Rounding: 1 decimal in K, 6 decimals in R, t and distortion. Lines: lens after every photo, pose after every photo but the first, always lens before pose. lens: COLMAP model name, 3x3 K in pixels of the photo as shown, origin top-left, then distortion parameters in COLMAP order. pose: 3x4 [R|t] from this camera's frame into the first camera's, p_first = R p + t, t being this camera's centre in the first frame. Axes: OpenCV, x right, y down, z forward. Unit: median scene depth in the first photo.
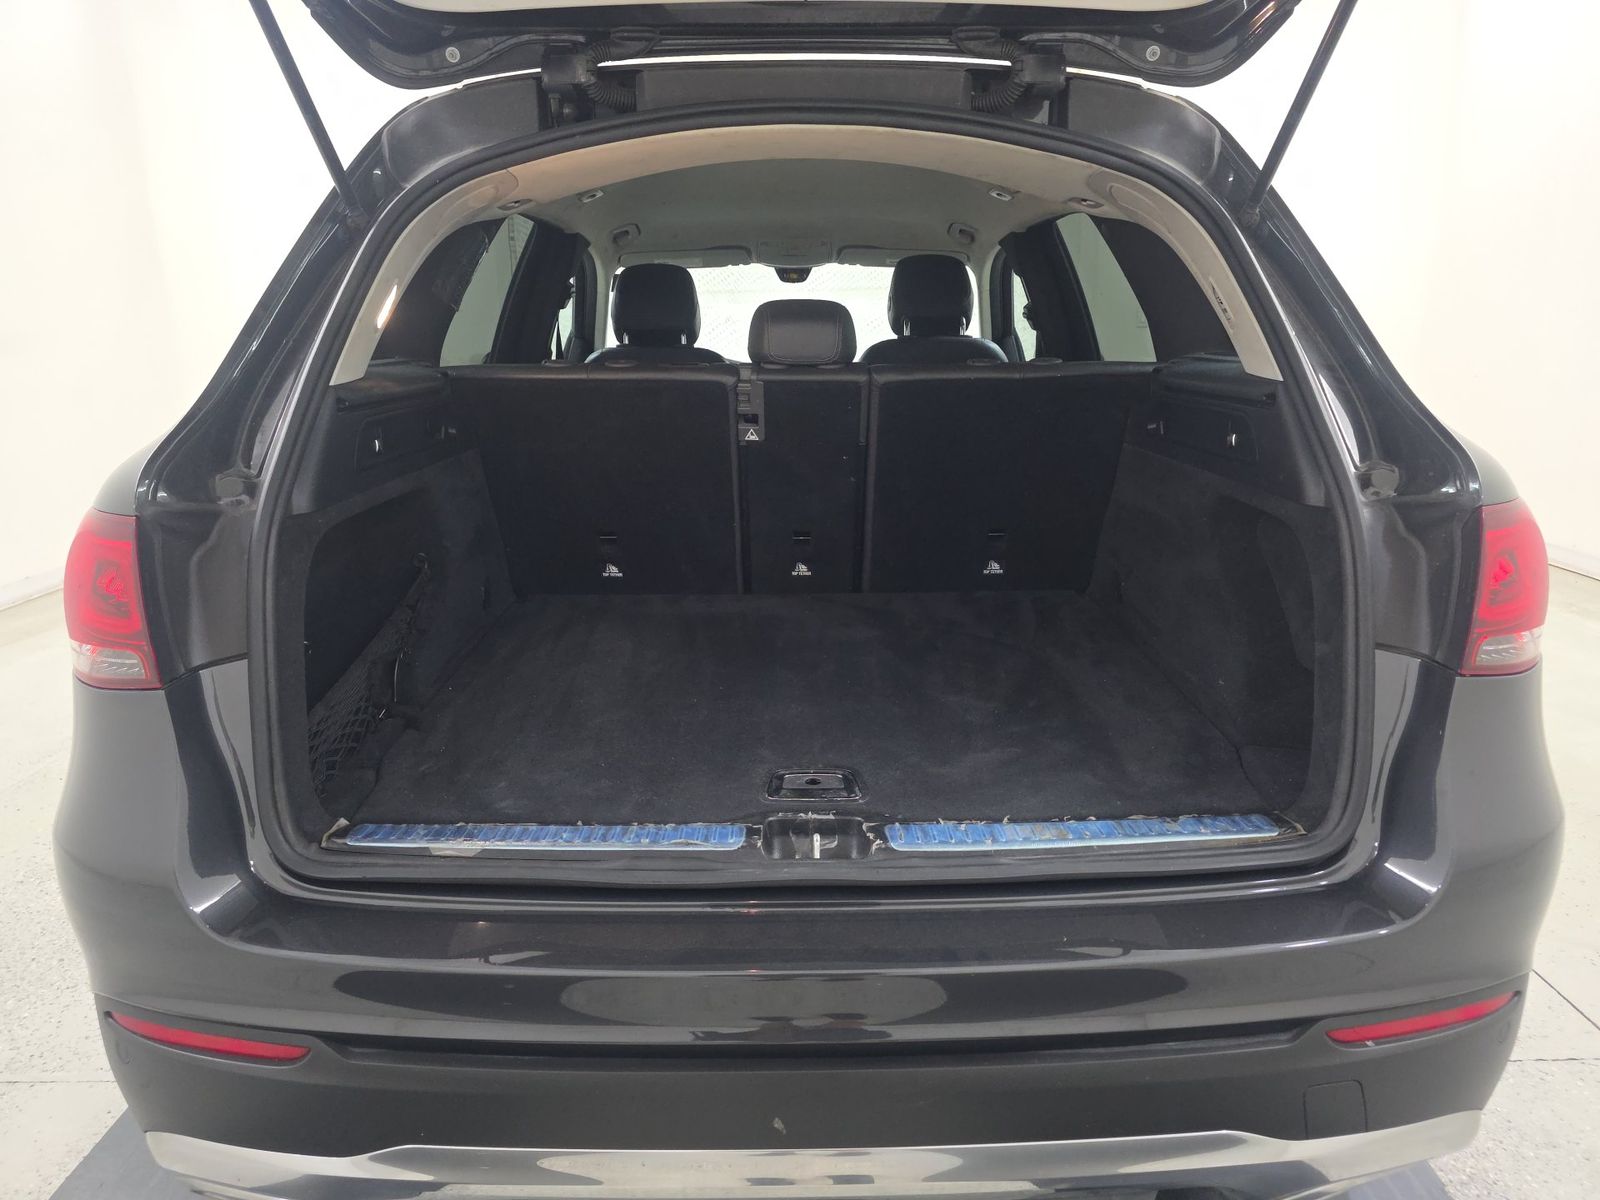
lens RADIAL K [[1079.0, 0, 799.5], [0, 1079.0, 599.8], [0, 0, 1]] dist [0.023403, -0.023666]
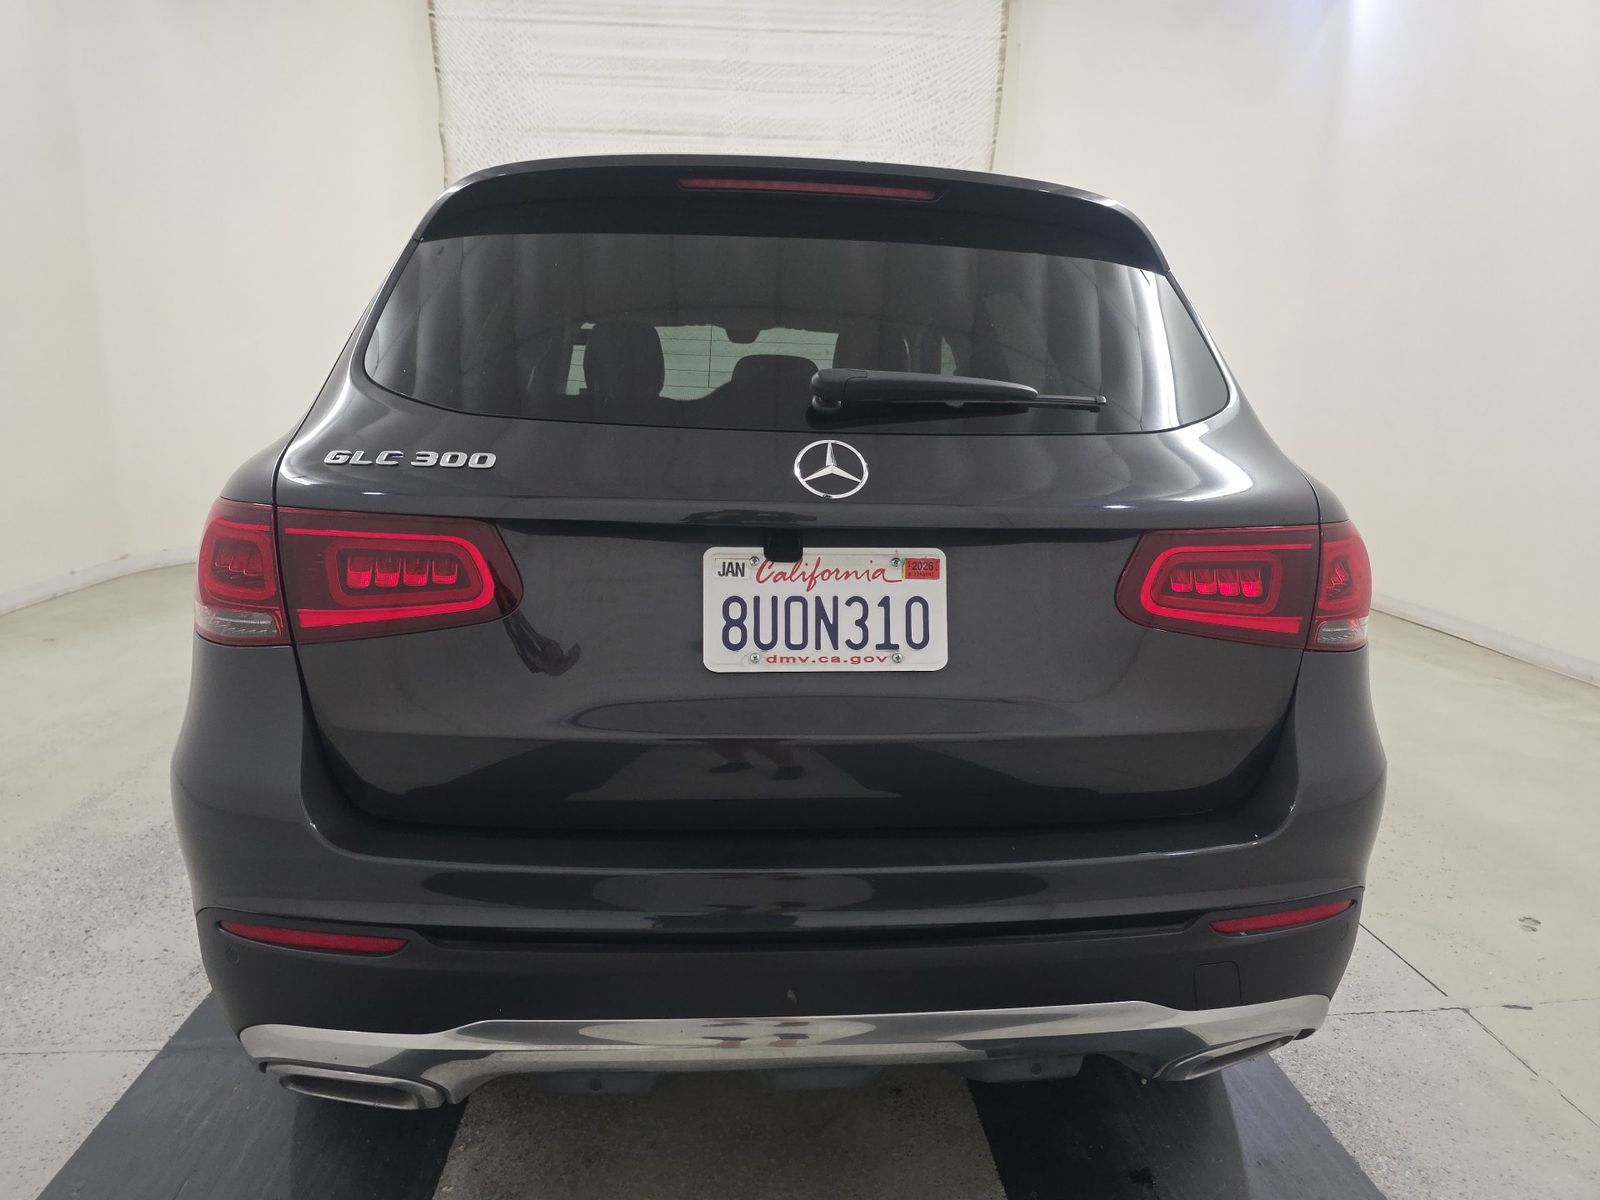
lens RADIAL K [[1079.0, 0, 802.8], [0, 1079.0, 601.5], [0, 0, 1]] dist [0.023403, -0.023666]
pose [[0.995808, 0.016432, 0.089985, -0.077894], [-0.011291, 0.998290, -0.057348, 0.061680], [-0.090774, 0.056092, 0.994291, -0.168044]]
